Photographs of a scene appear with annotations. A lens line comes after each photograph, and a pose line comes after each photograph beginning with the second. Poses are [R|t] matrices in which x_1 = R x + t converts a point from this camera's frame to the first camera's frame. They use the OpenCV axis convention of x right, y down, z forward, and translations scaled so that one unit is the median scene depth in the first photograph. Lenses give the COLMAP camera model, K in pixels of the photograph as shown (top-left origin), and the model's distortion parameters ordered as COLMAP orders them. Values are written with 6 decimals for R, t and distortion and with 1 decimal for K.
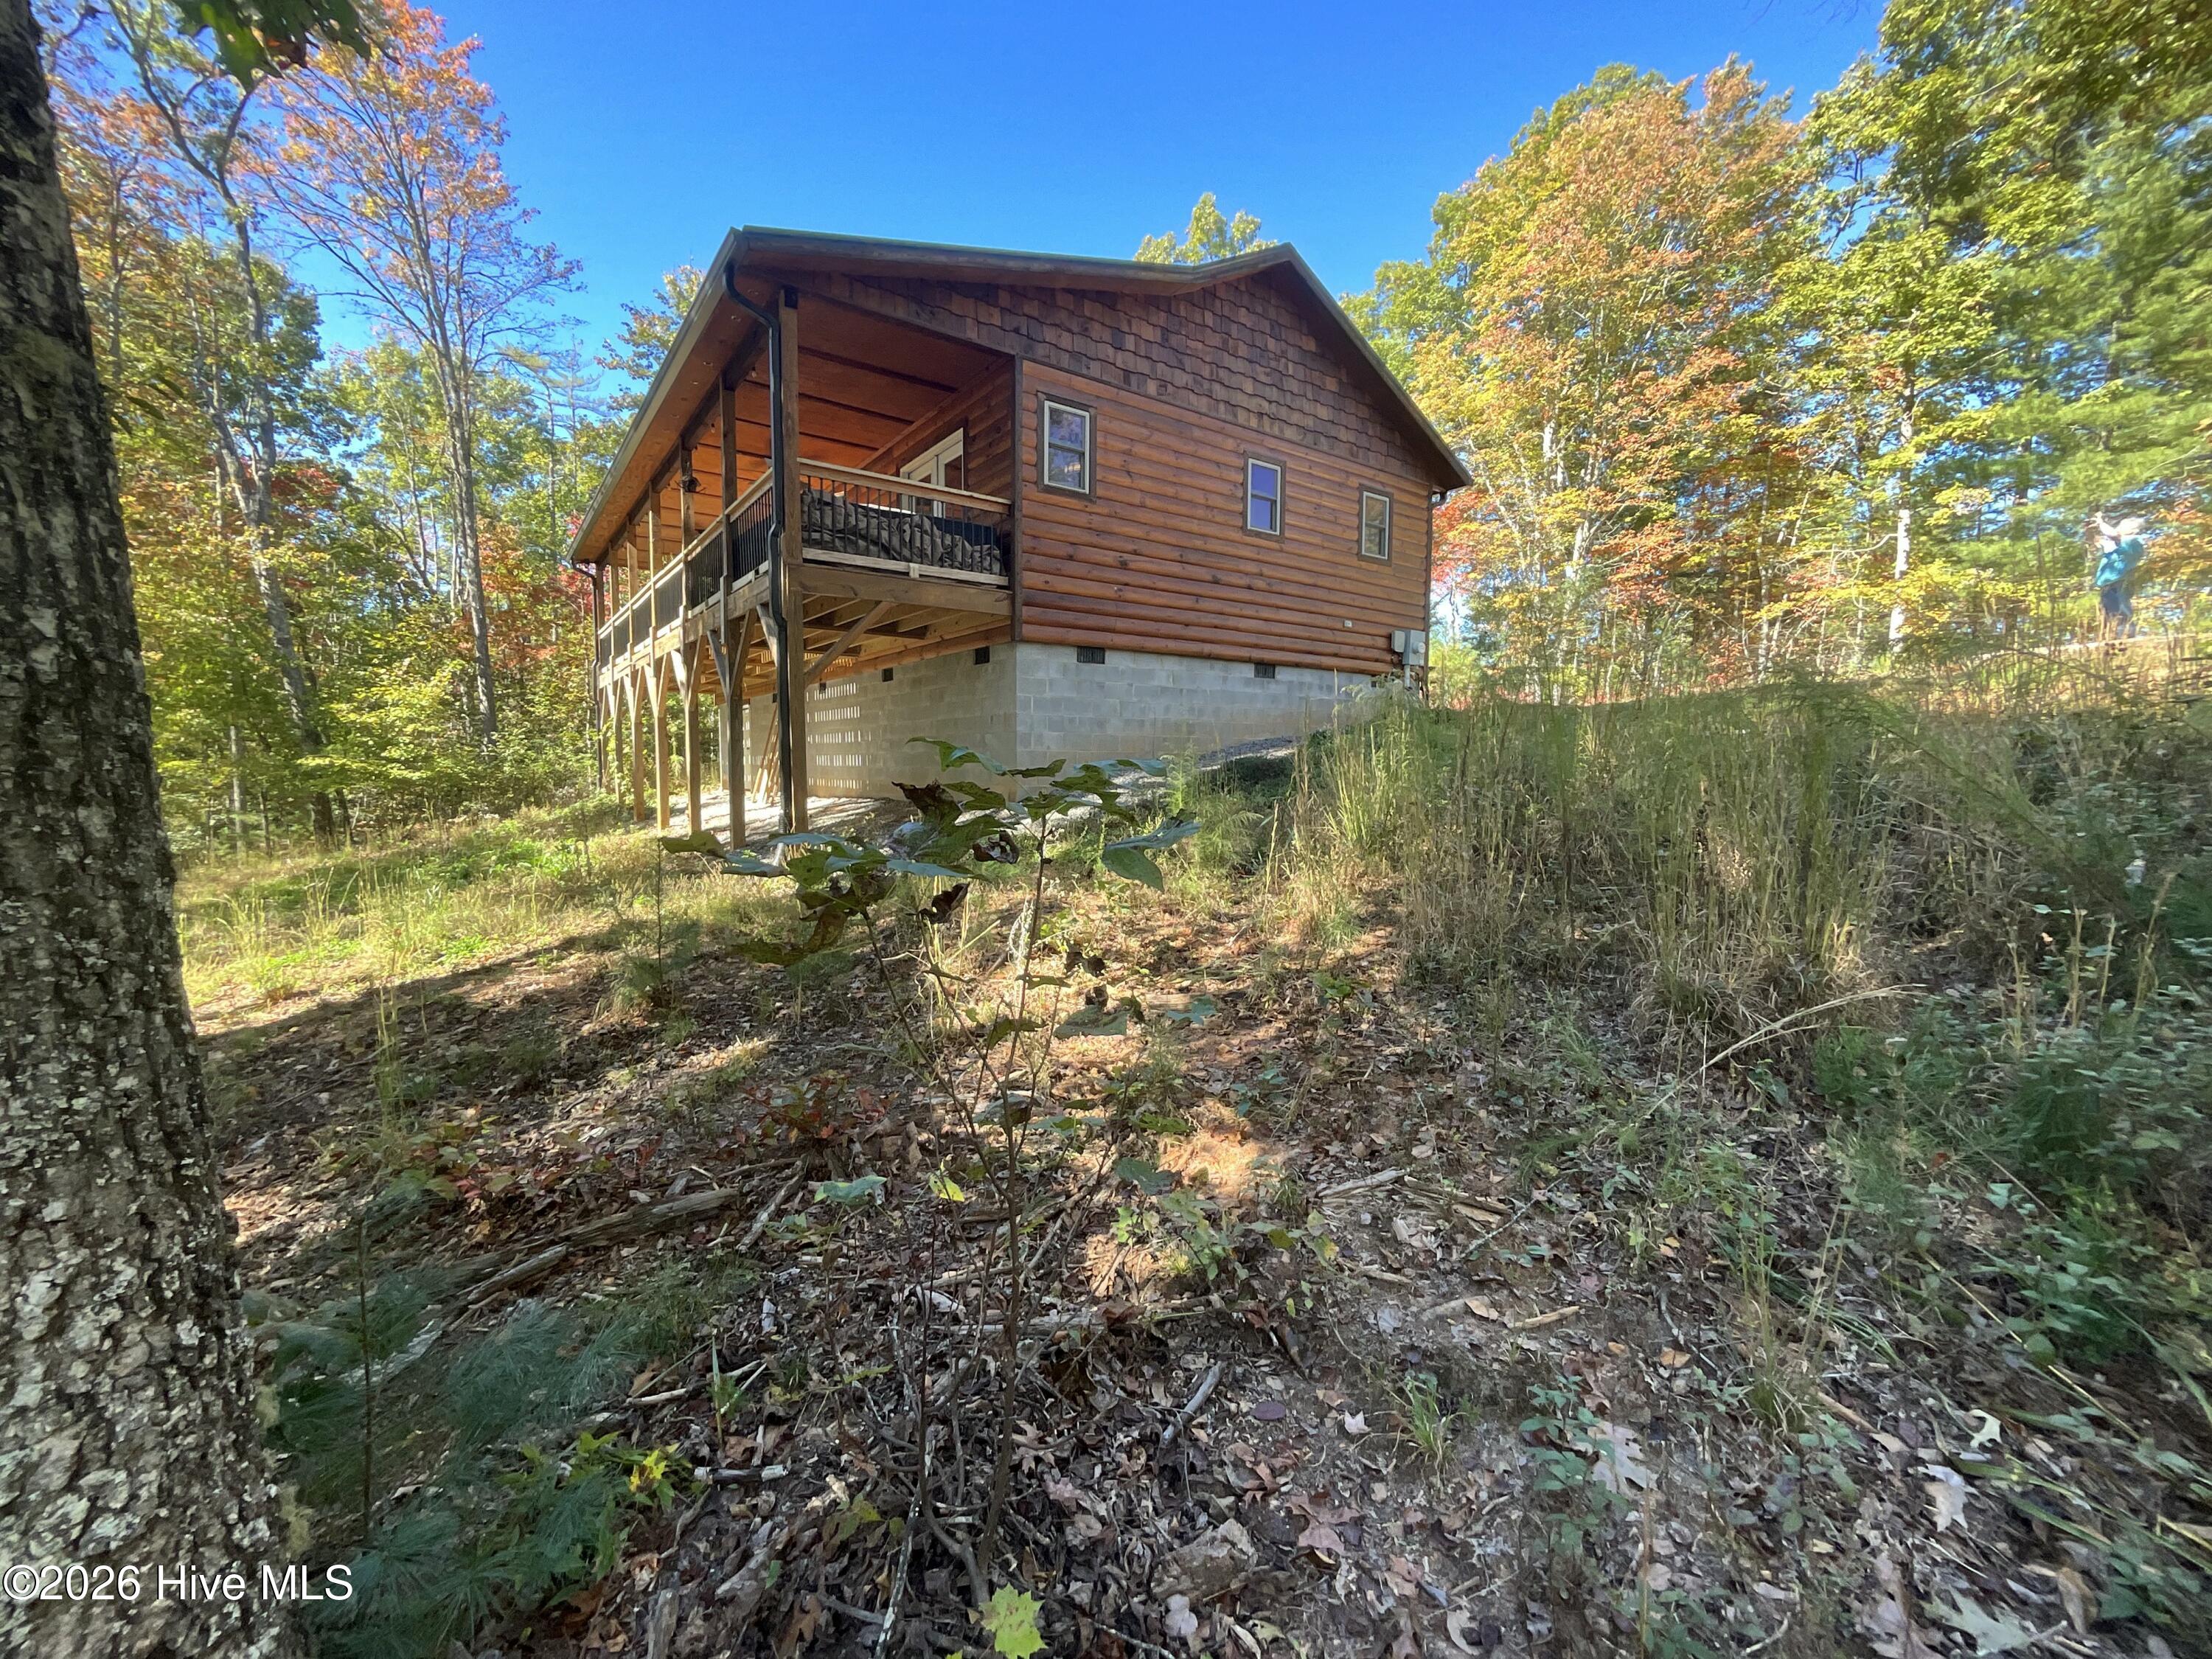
lens RADIAL K [[892.8, 0, 1104.9], [0, 892.8, 827.0], [0, 0, 1]] dist [-0.008913, 0.013740]
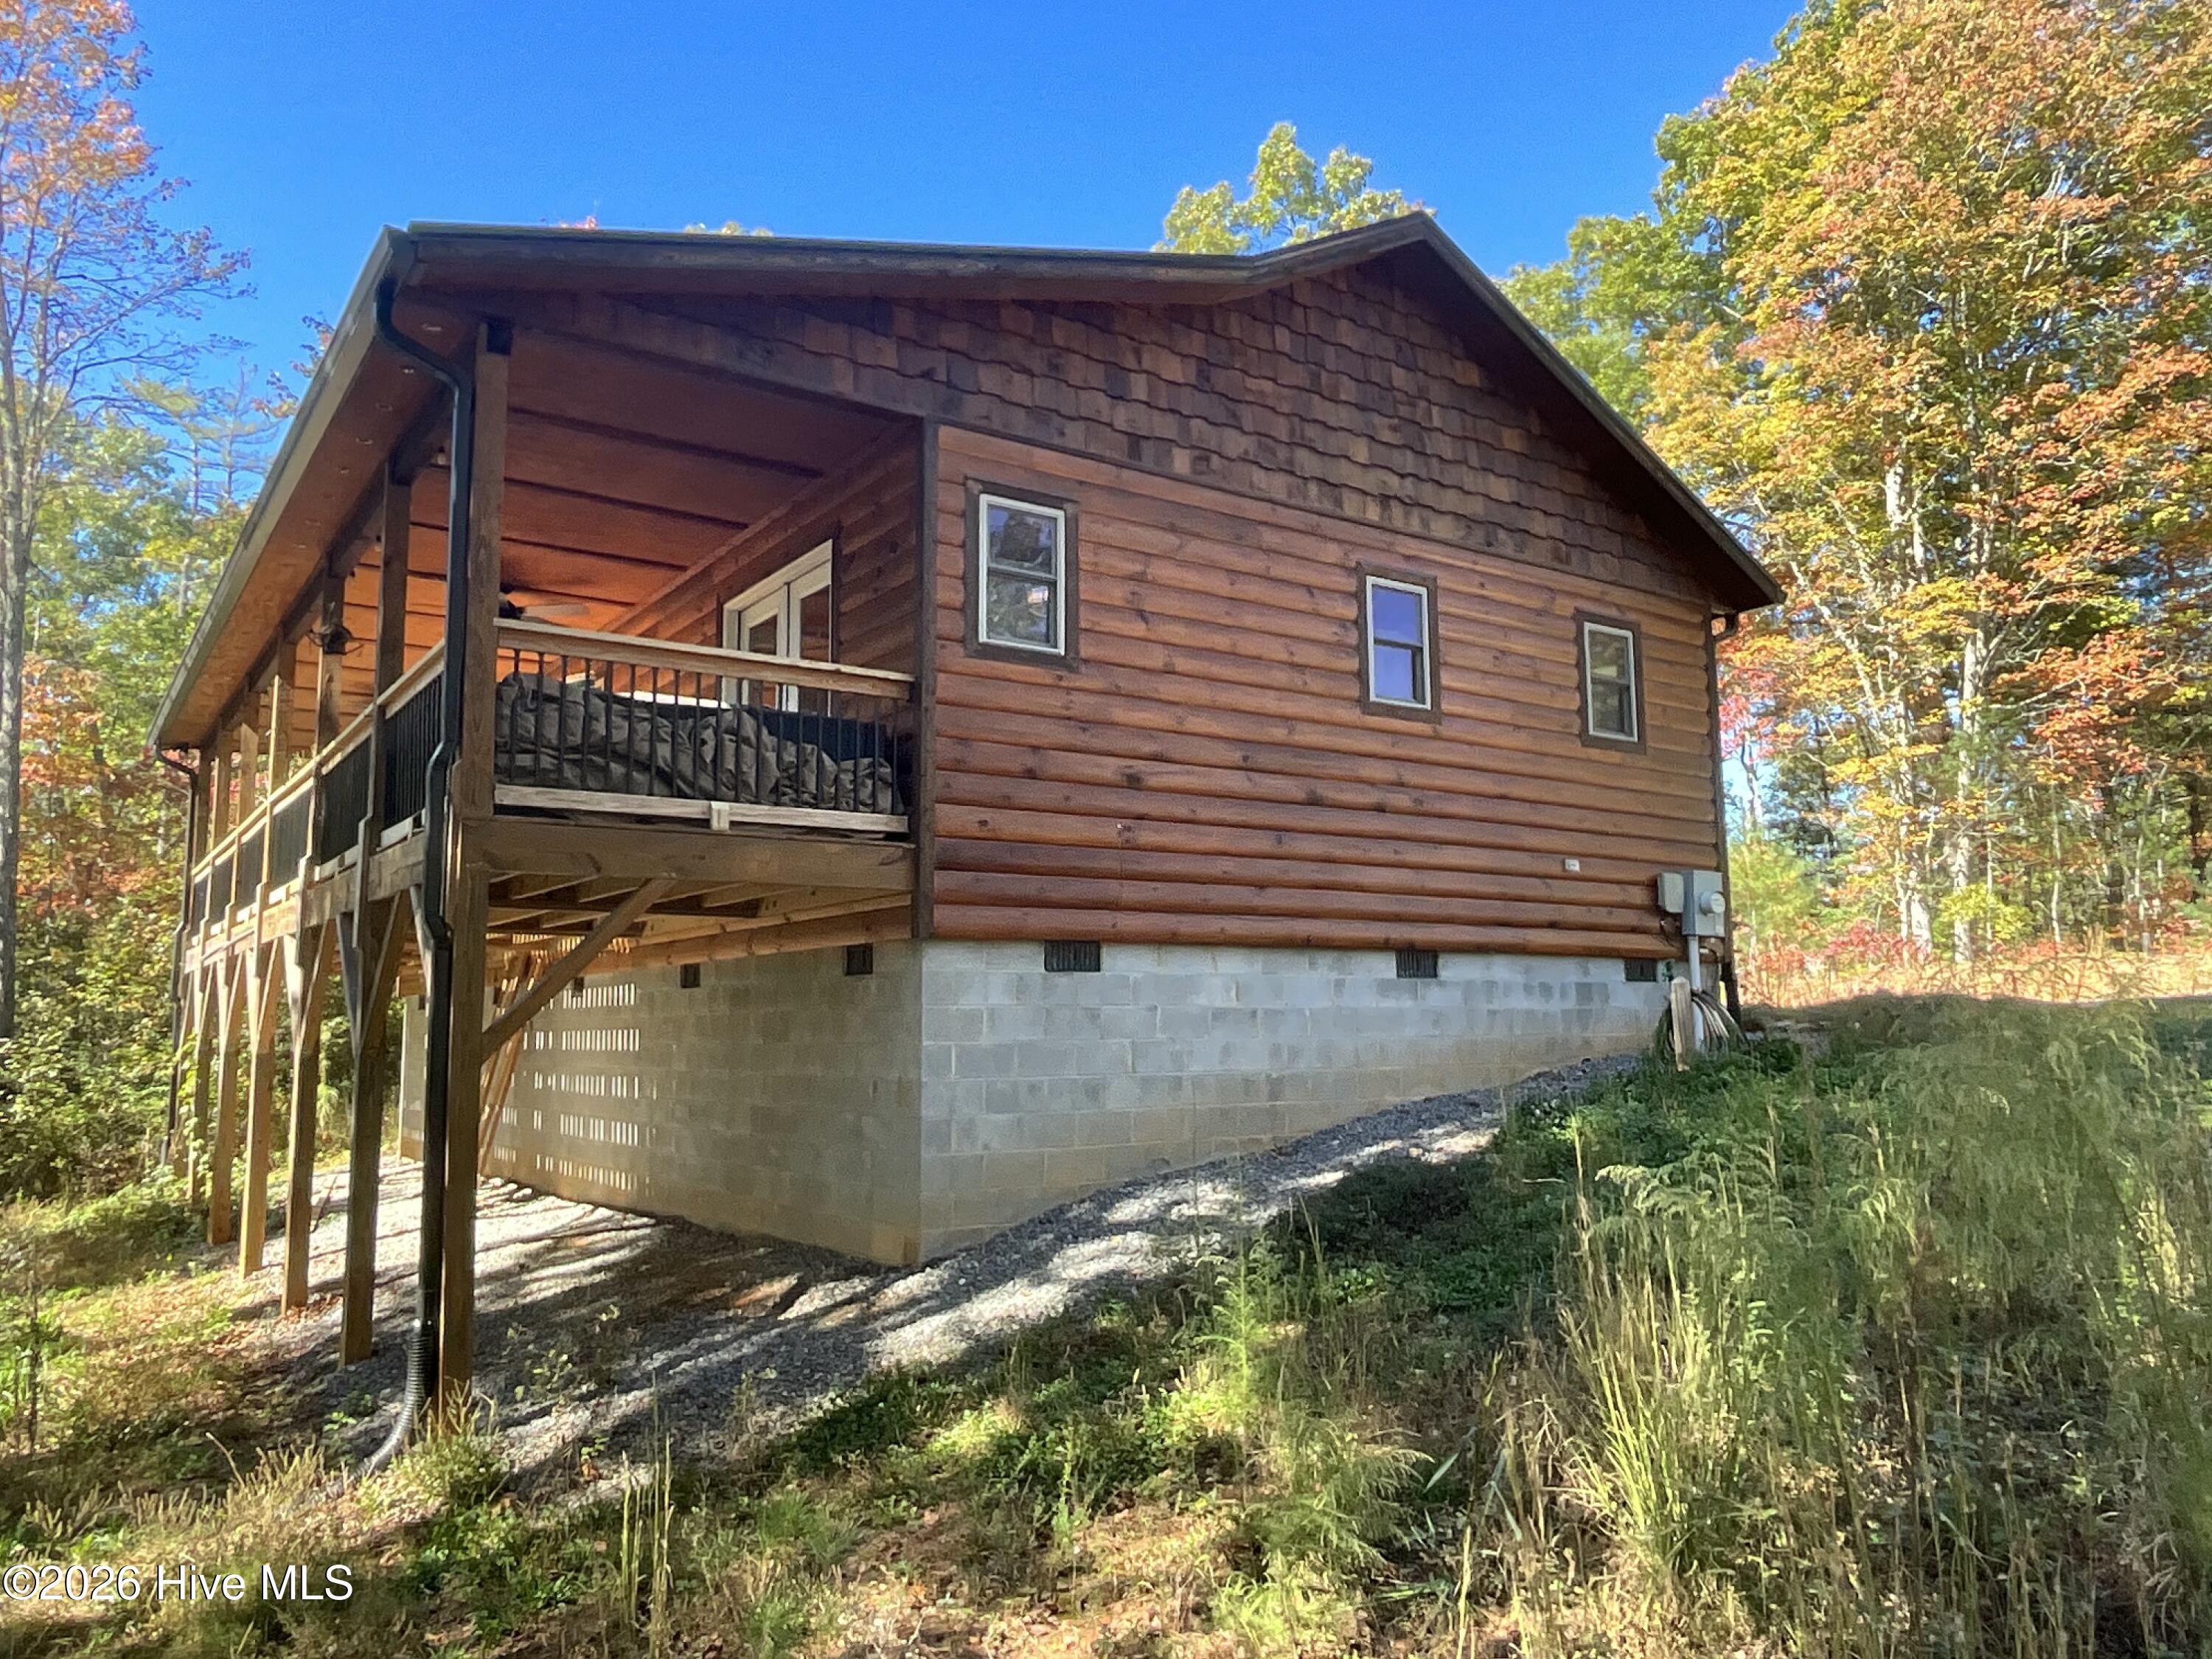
lens RADIAL K [[1577.0, 0, 1107.2], [0, 1577.0, 822.1], [0, 0, 1]] dist [0.002824, 0.000030]
pose [[0.999692, -0.015746, -0.019206, 0.018985], [0.011611, 0.979919, -0.199059, -0.074506], [0.021955, 0.198774, 0.979799, 0.087279]]
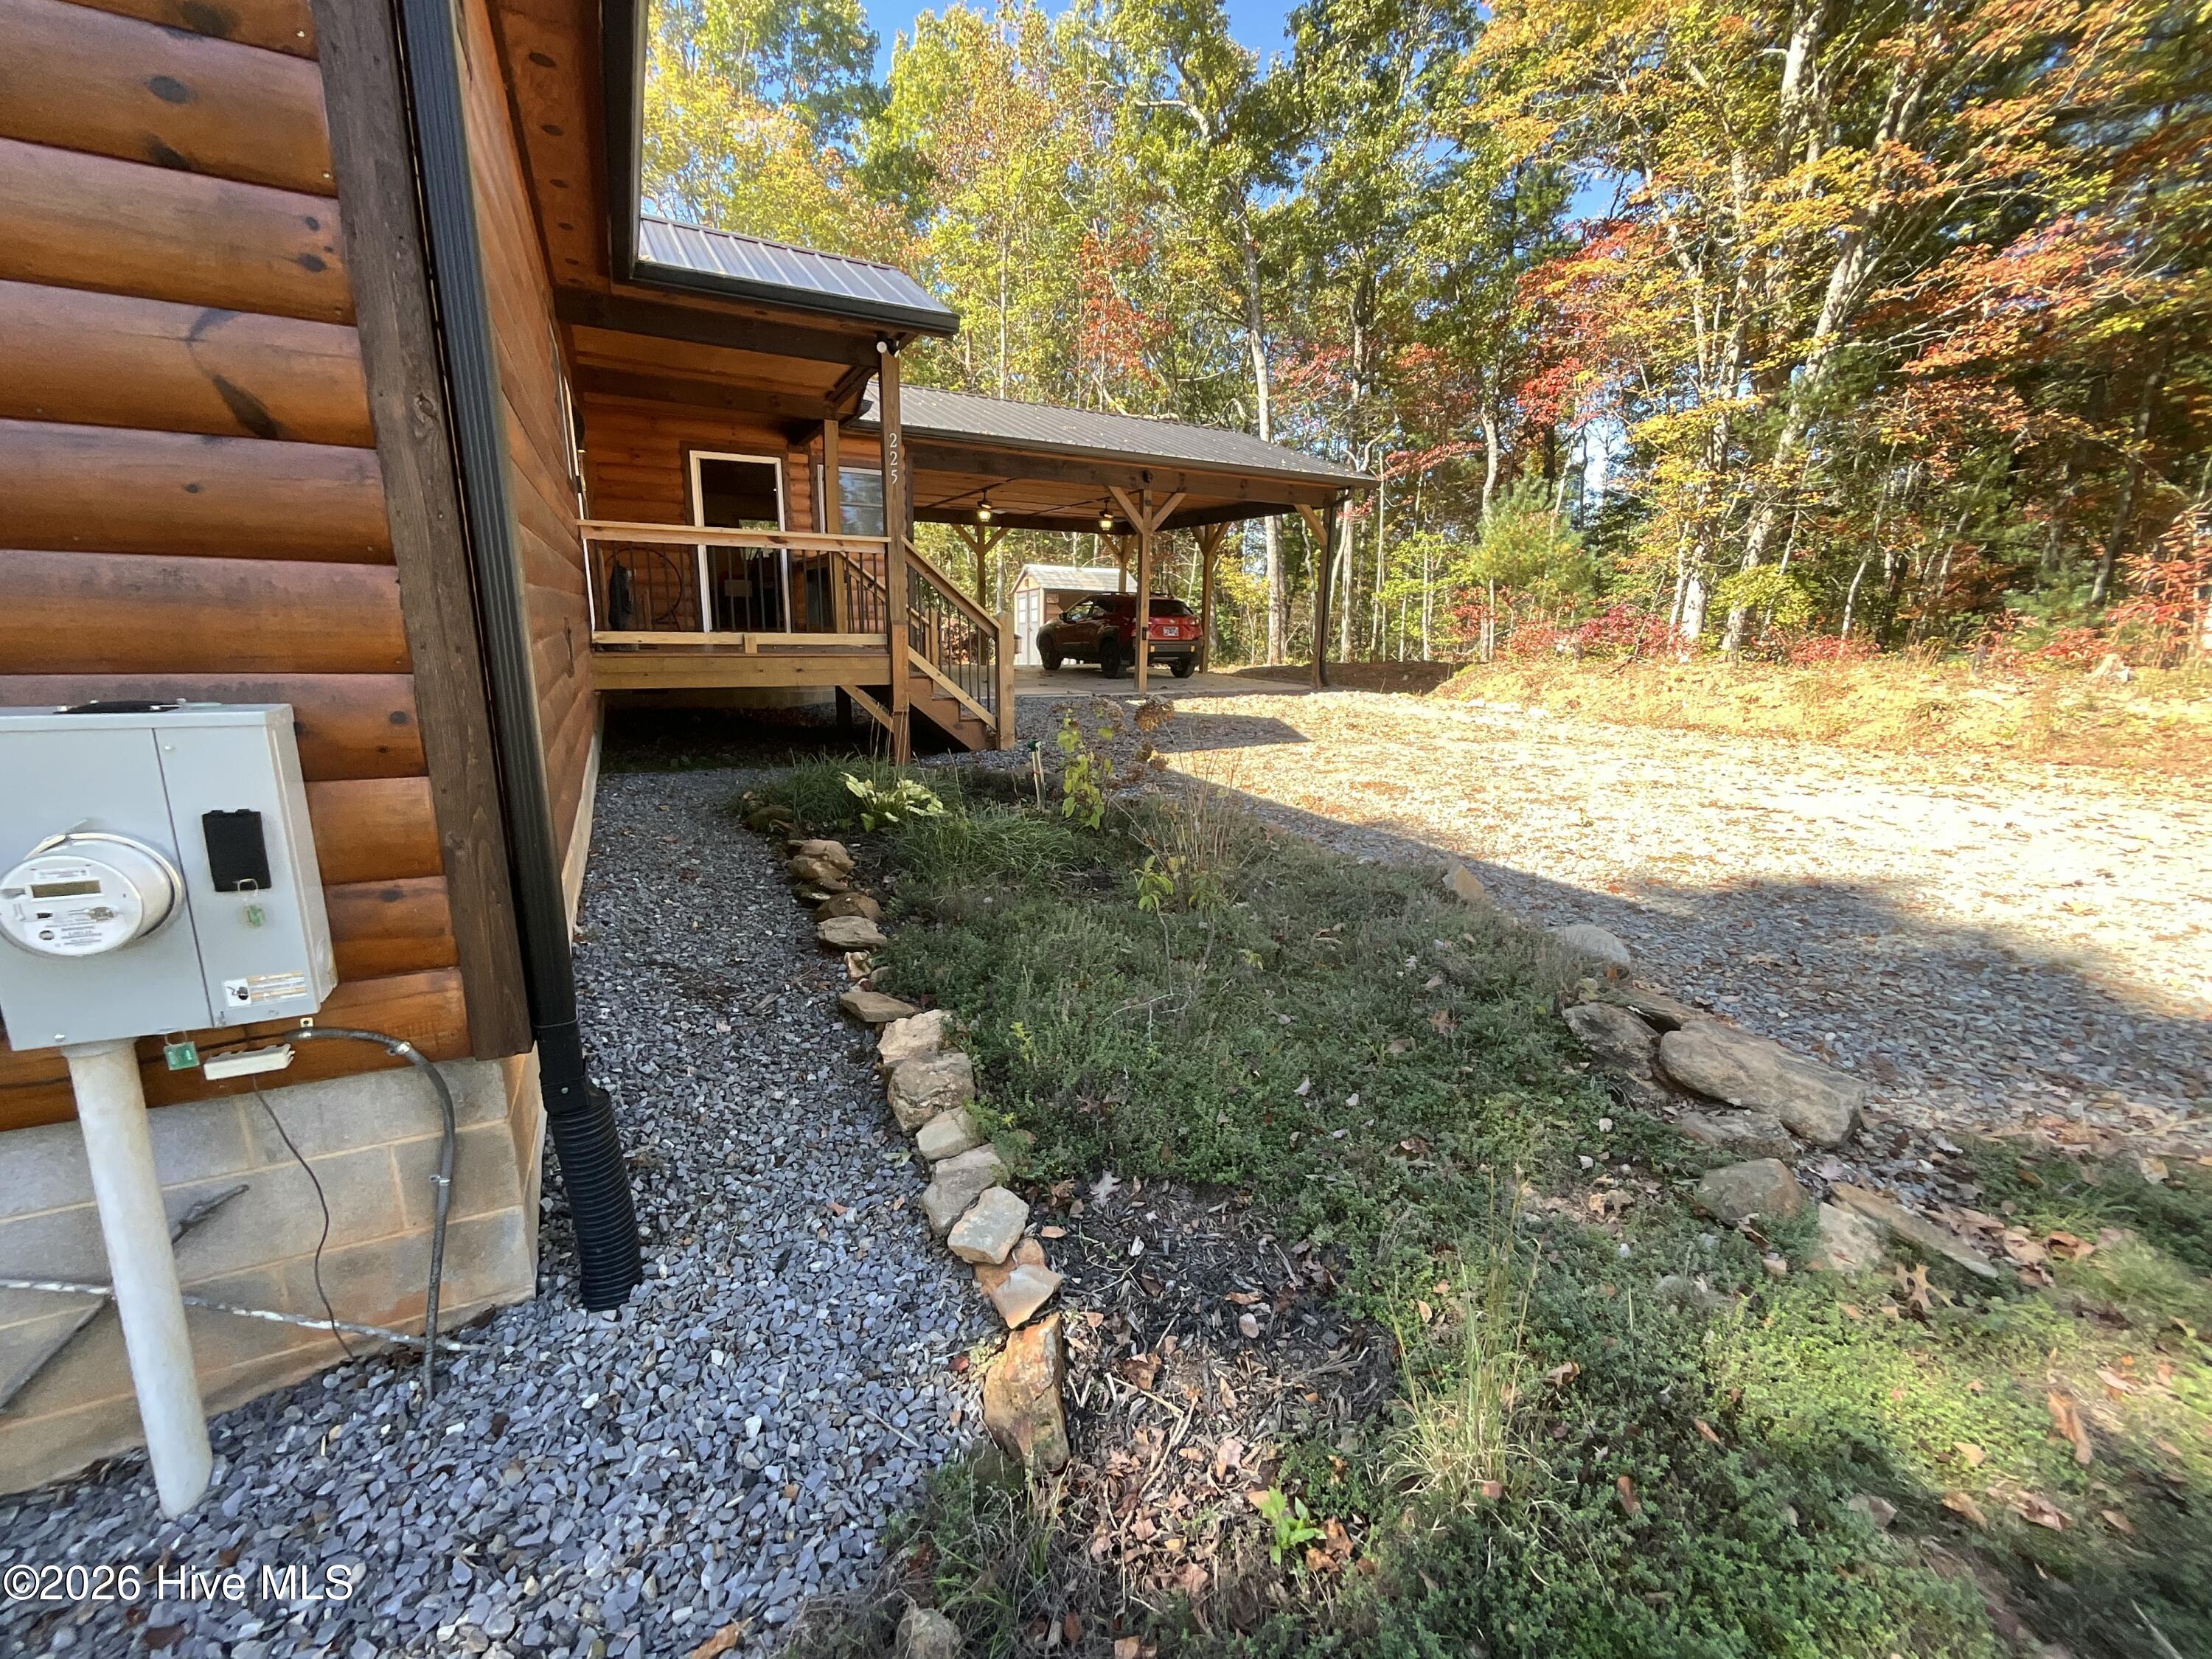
lens RADIAL K [[889.9, 0, 1097.8], [0, 889.9, 828.7], [0, 0, 1]] dist [-0.008636, 0.005920]
pose [[0.989192, 0.049514, -0.138013, 0.516549], [-0.025979, 0.985551, 0.167373, -0.248716], [0.144306, -0.161979, 0.976186, 1.010158]]
